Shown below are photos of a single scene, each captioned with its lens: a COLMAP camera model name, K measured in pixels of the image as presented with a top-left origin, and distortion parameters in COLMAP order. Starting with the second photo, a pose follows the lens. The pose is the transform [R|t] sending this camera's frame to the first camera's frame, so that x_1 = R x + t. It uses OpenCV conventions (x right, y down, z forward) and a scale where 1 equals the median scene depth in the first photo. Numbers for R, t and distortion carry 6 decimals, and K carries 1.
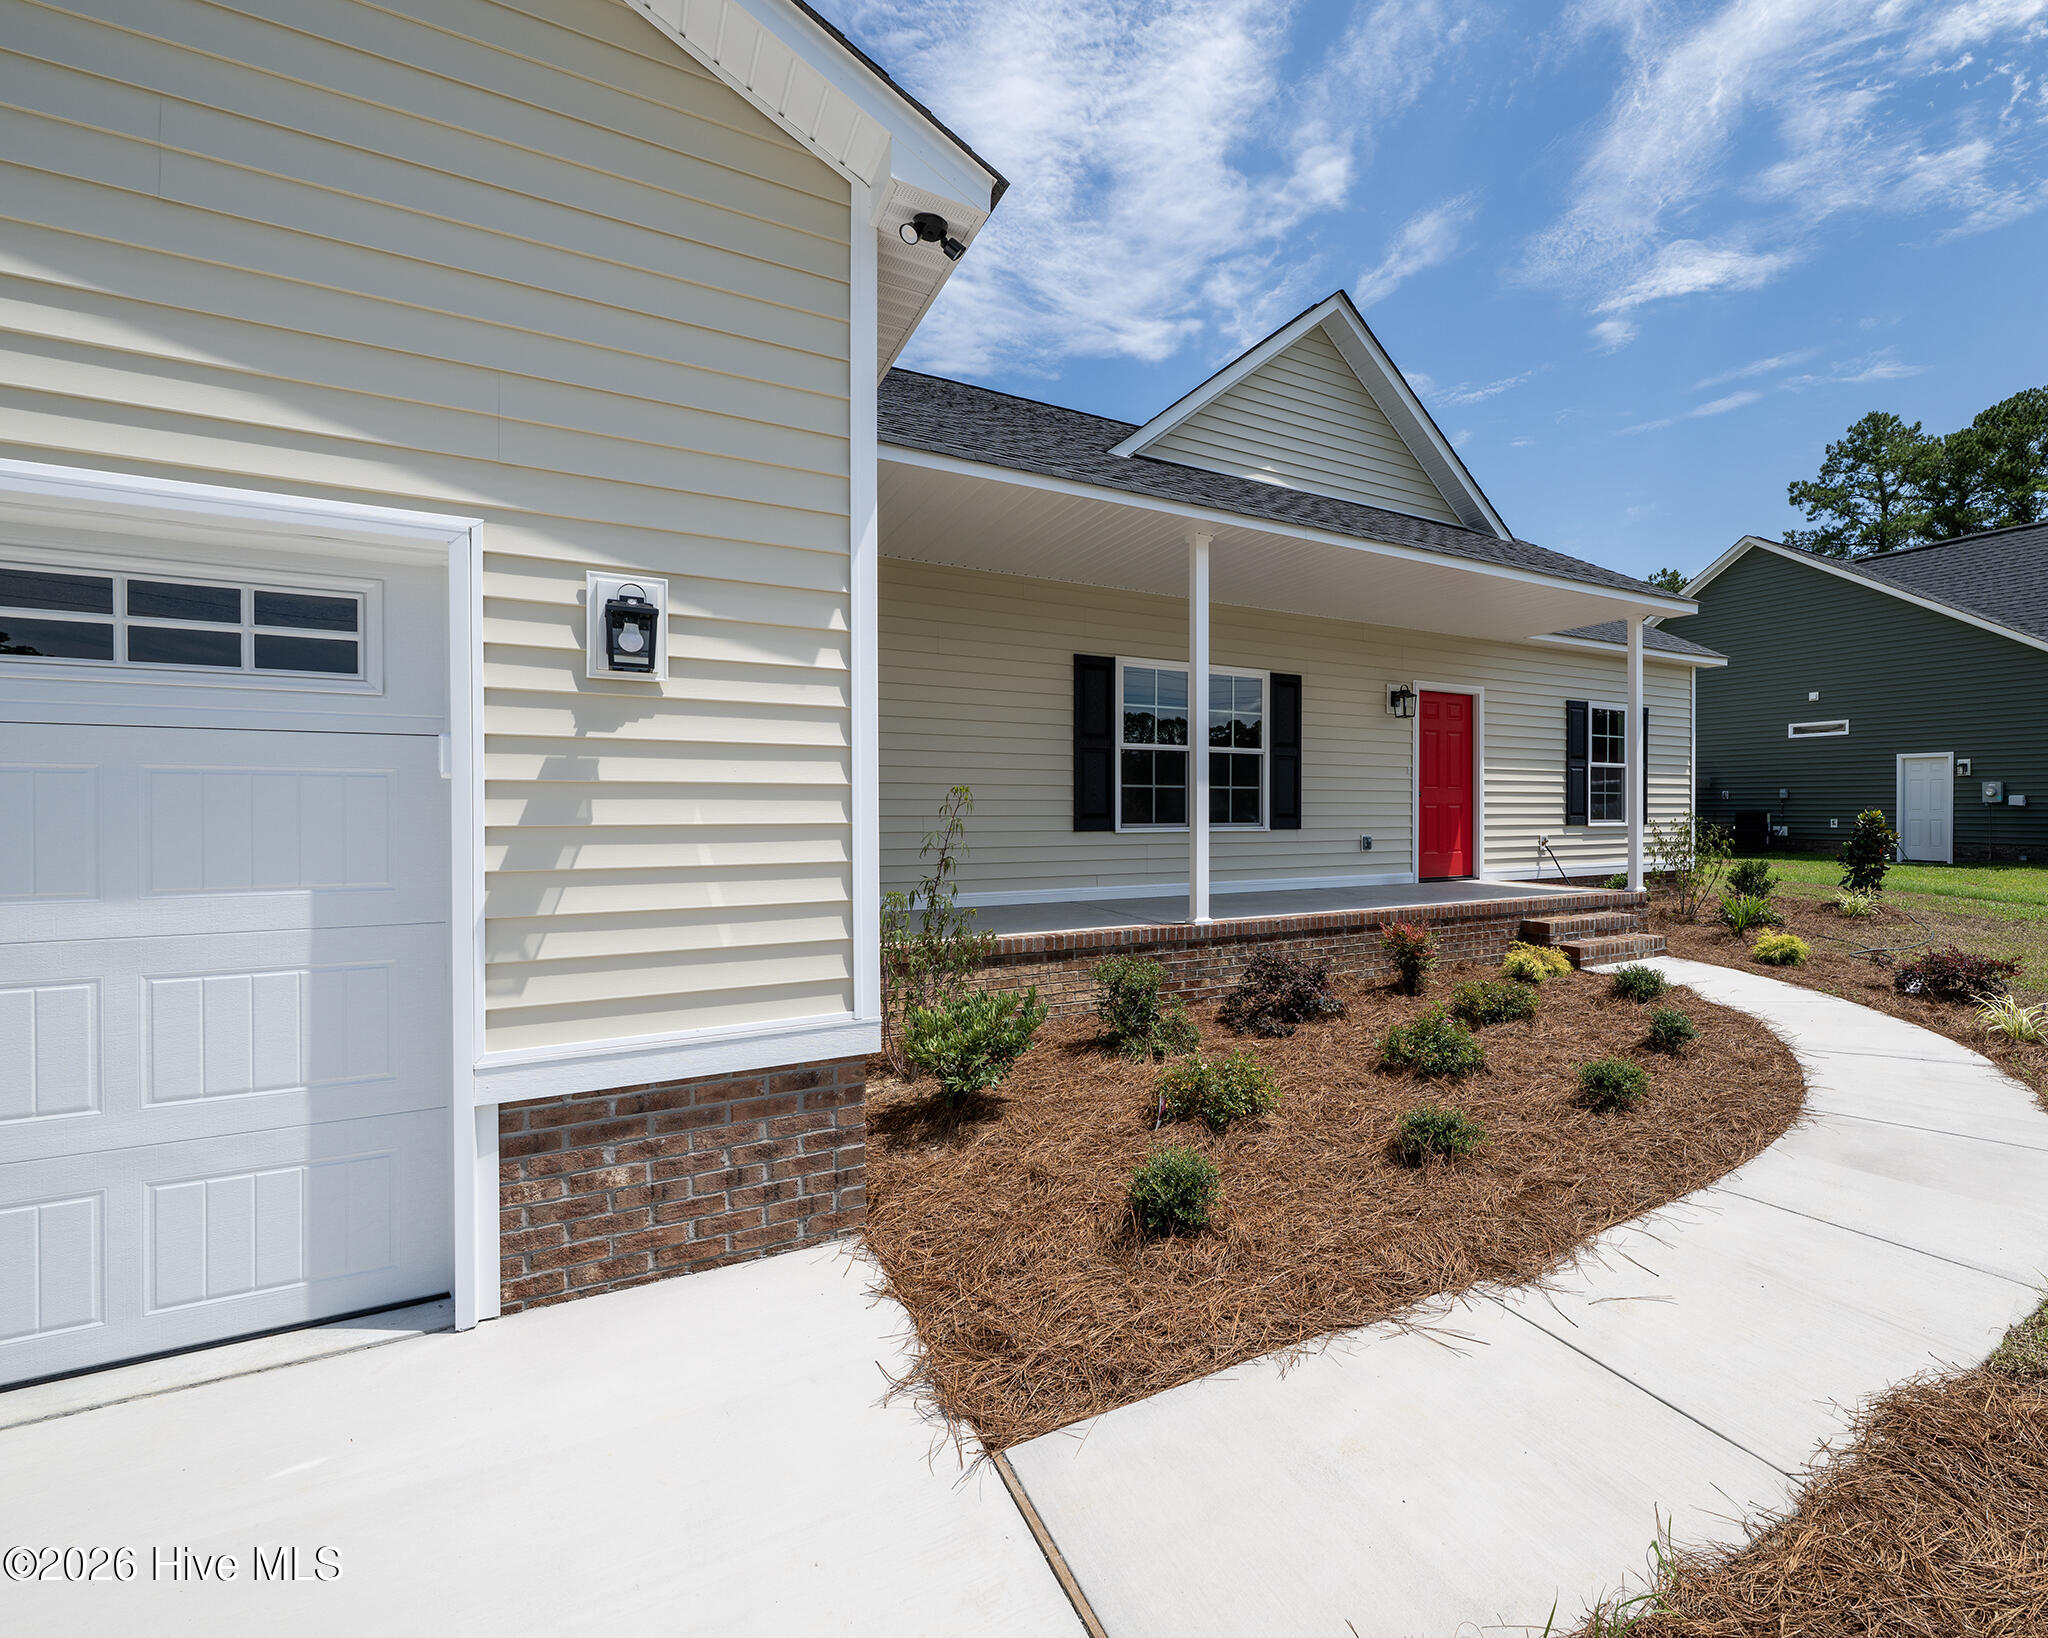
lens RADIAL K [[1014.4, 0, 1220.5], [0, 1014.4, 788.4], [0, 0, 1]] dist [-0.025580, -0.000564]
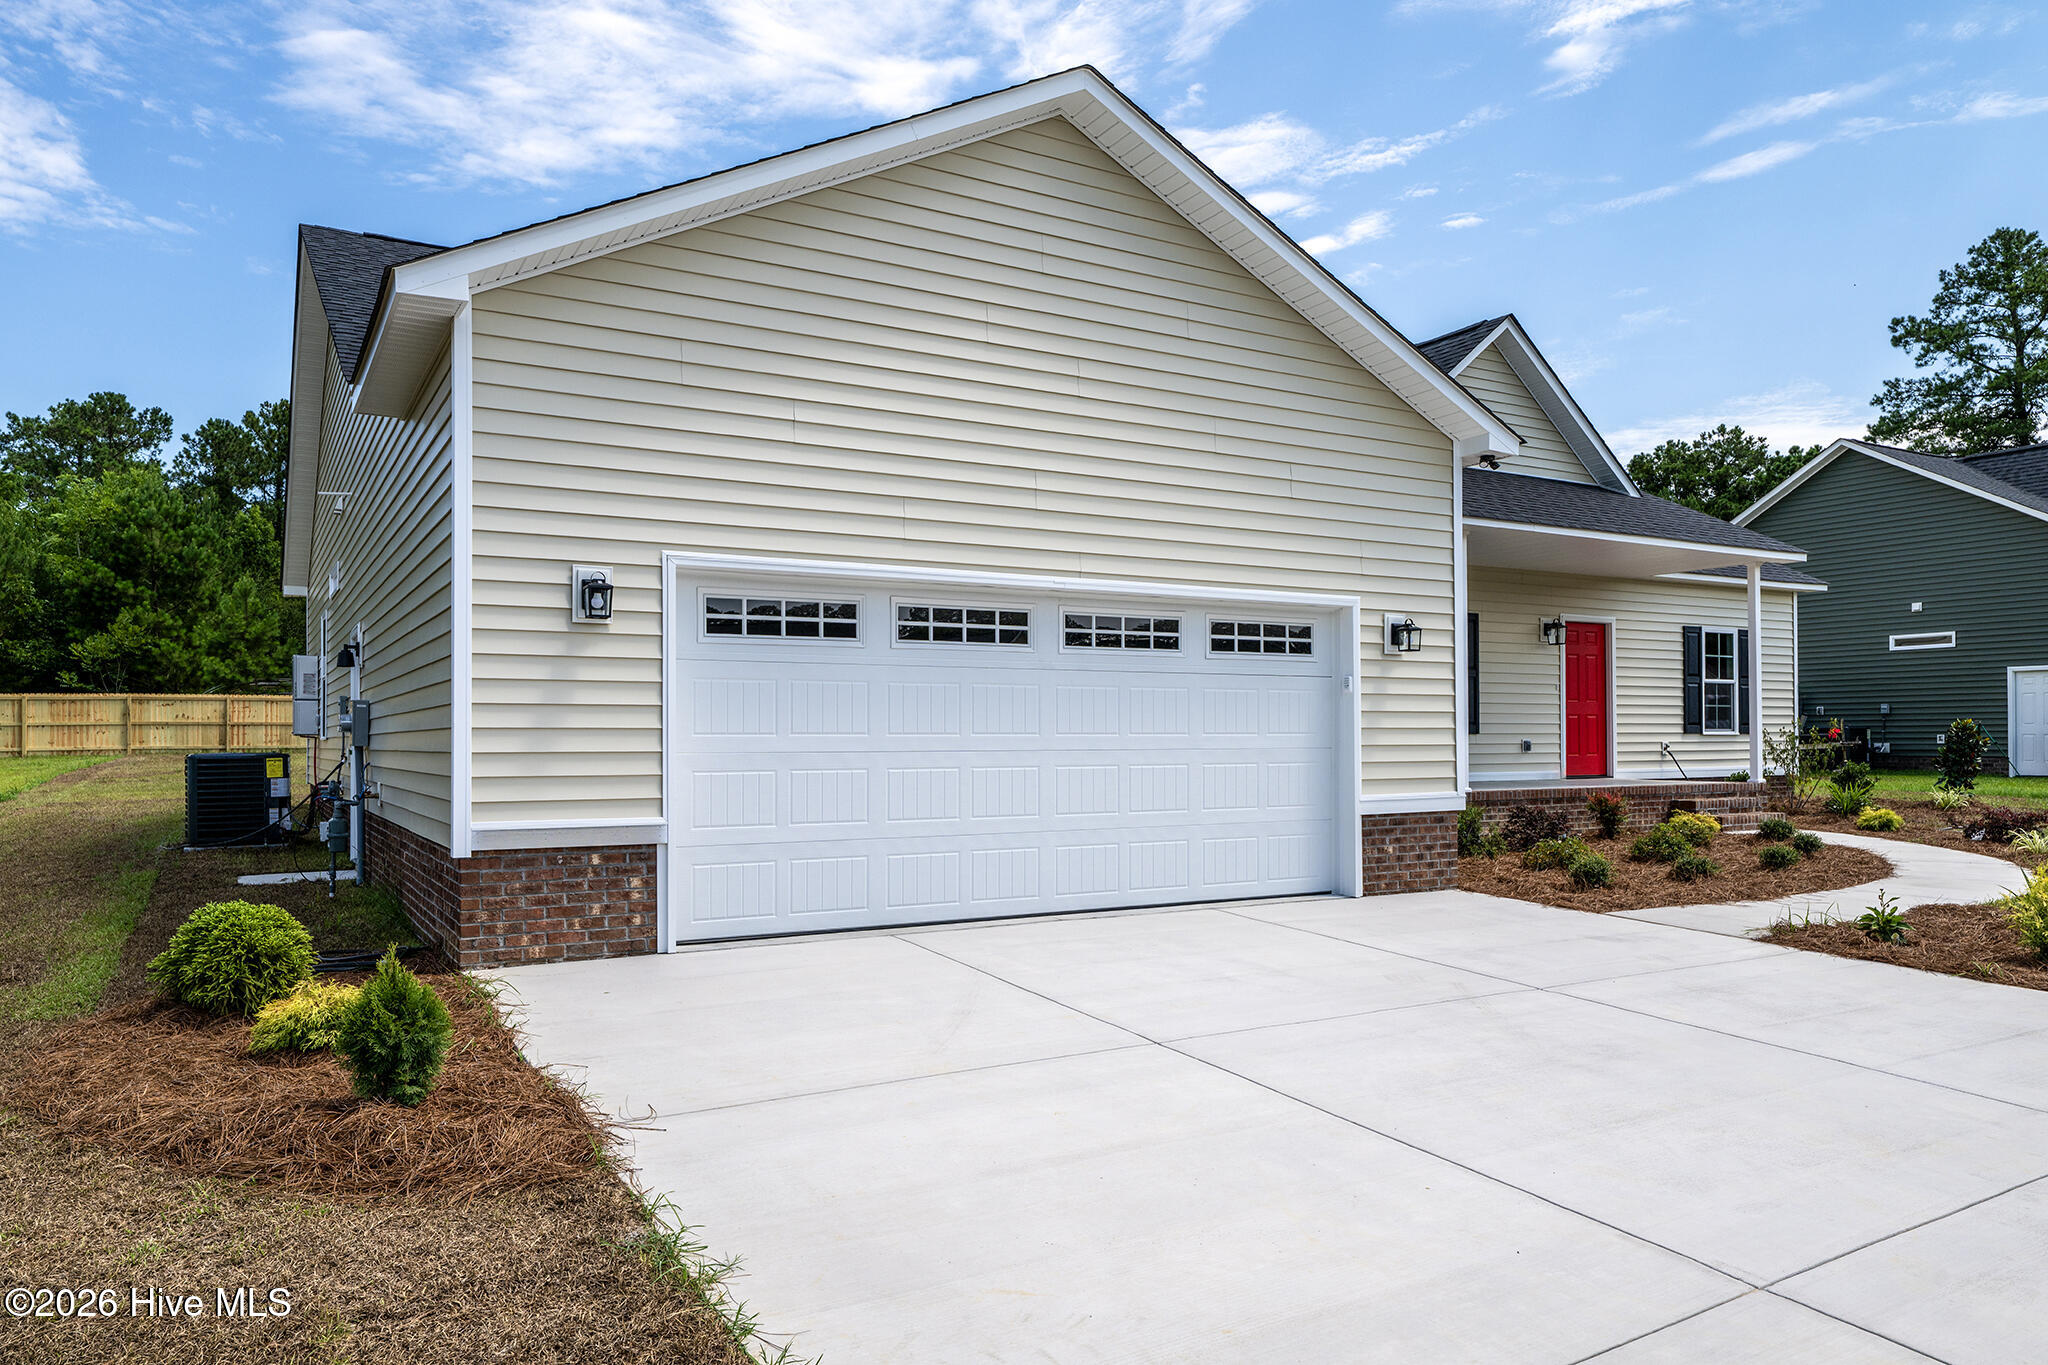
lens RADIAL K [[1342.6, 0, 974.7], [0, 1342.6, 708.7], [0, 0, 1]] dist [0.034695, -0.058268]
pose [[0.996169, -0.007495, -0.087126, -0.358097], [0.007064, 0.999961, -0.005247, 0.011262], [0.087162, 0.004612, 0.996183, -0.659076]]
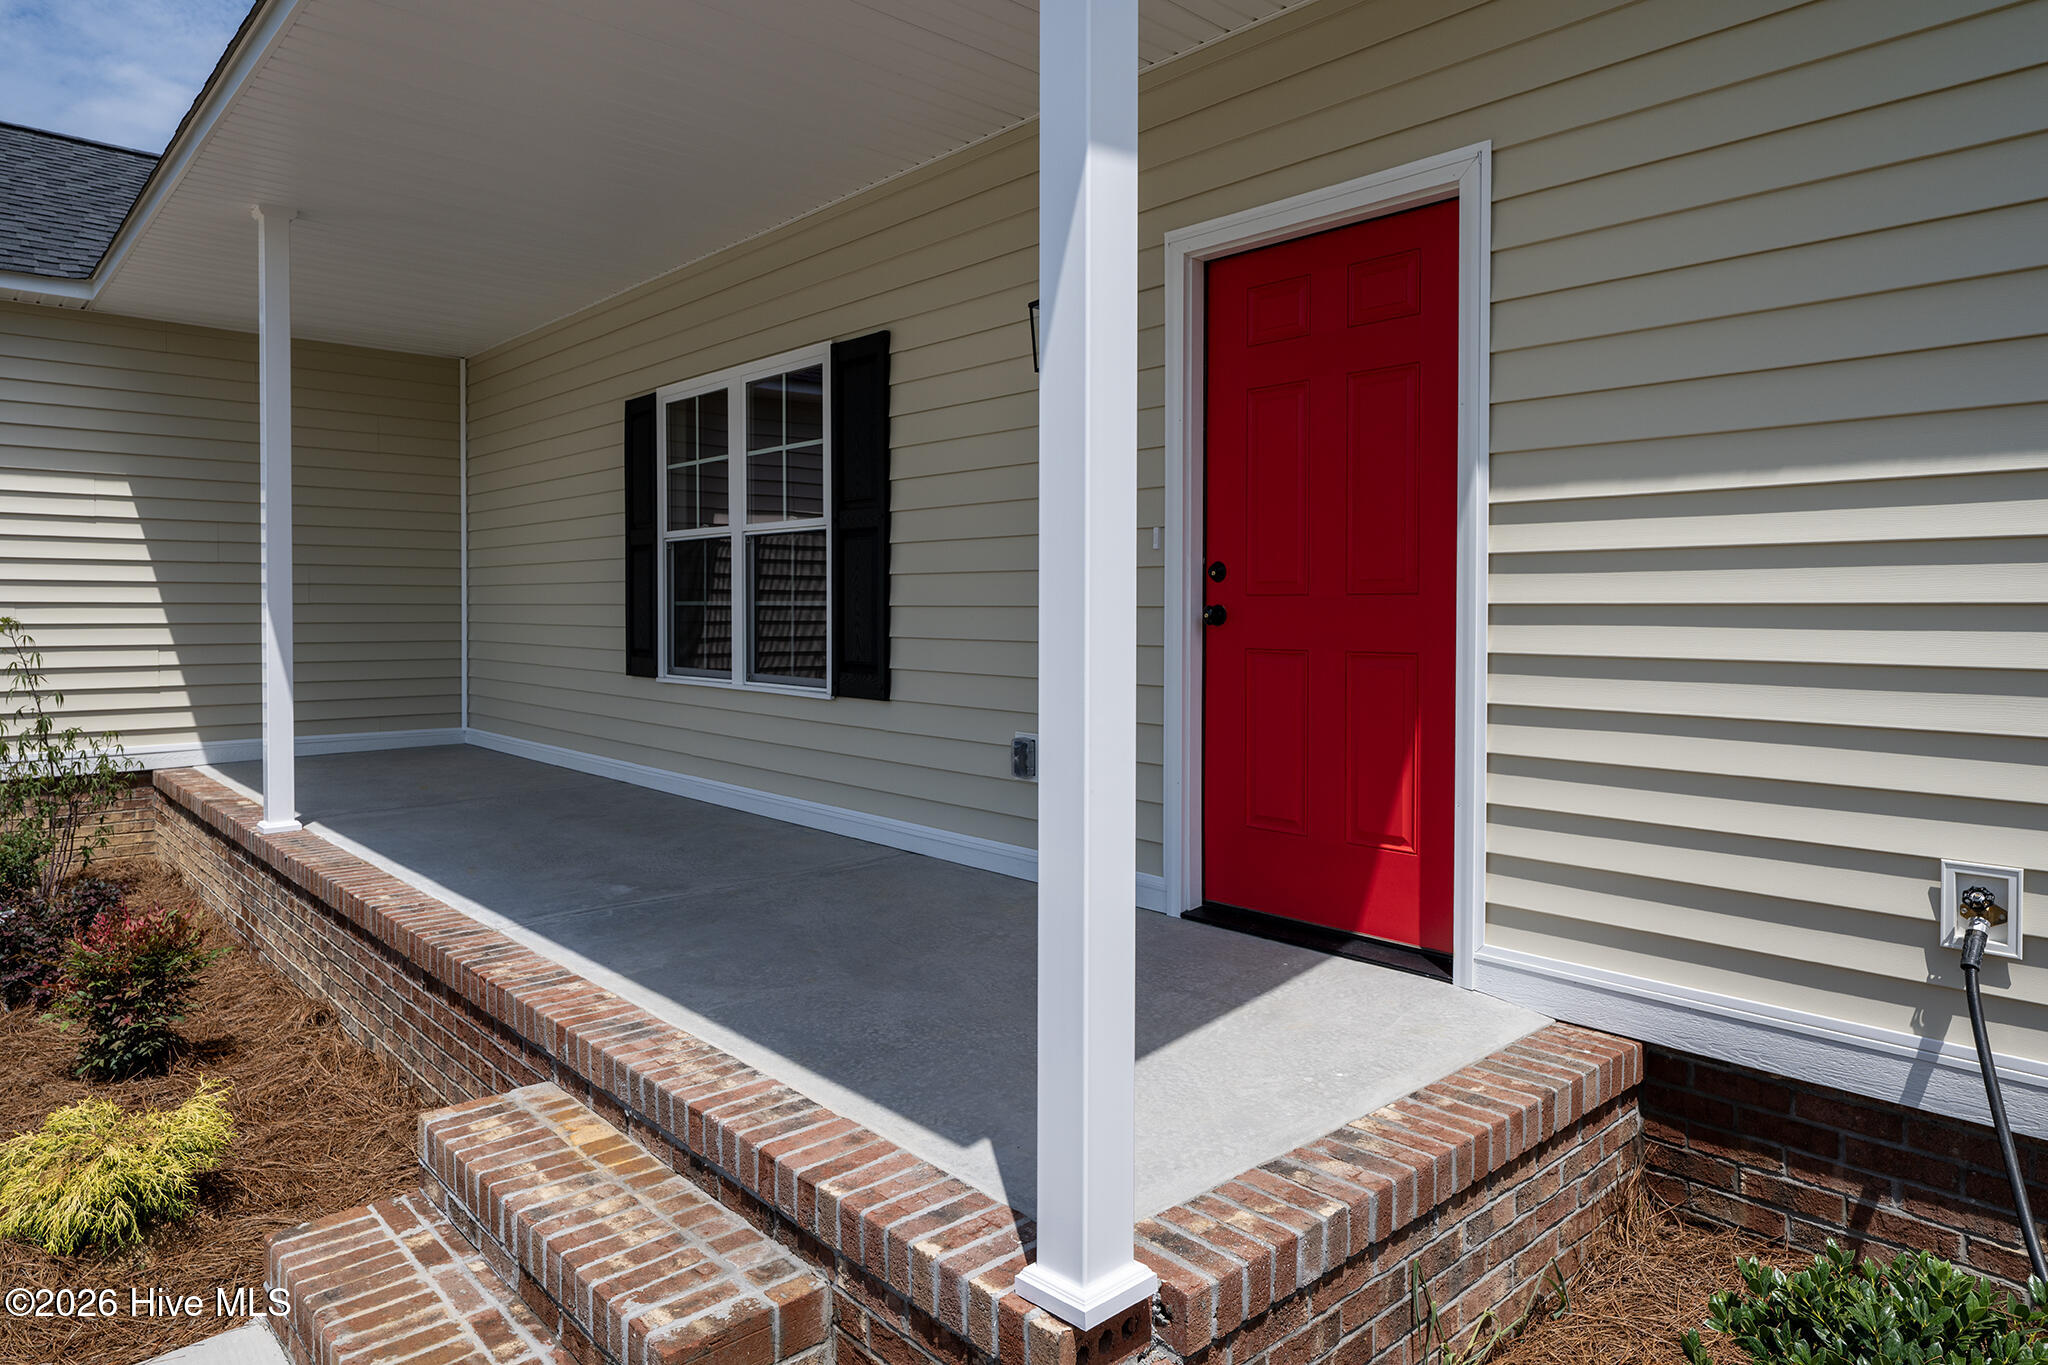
lens RADIAL K [[1239.5, 0, 1023.2], [0, 1239.5, 630.4], [0, 0, 1]] dist [-0.001440, -0.000190]
pose [[0.162407, 0.017571, -0.986567, 0.517711], [0.017957, 0.999623, 0.020759, 0.001238], [0.986560, -0.021088, 0.162030, 0.853399]]
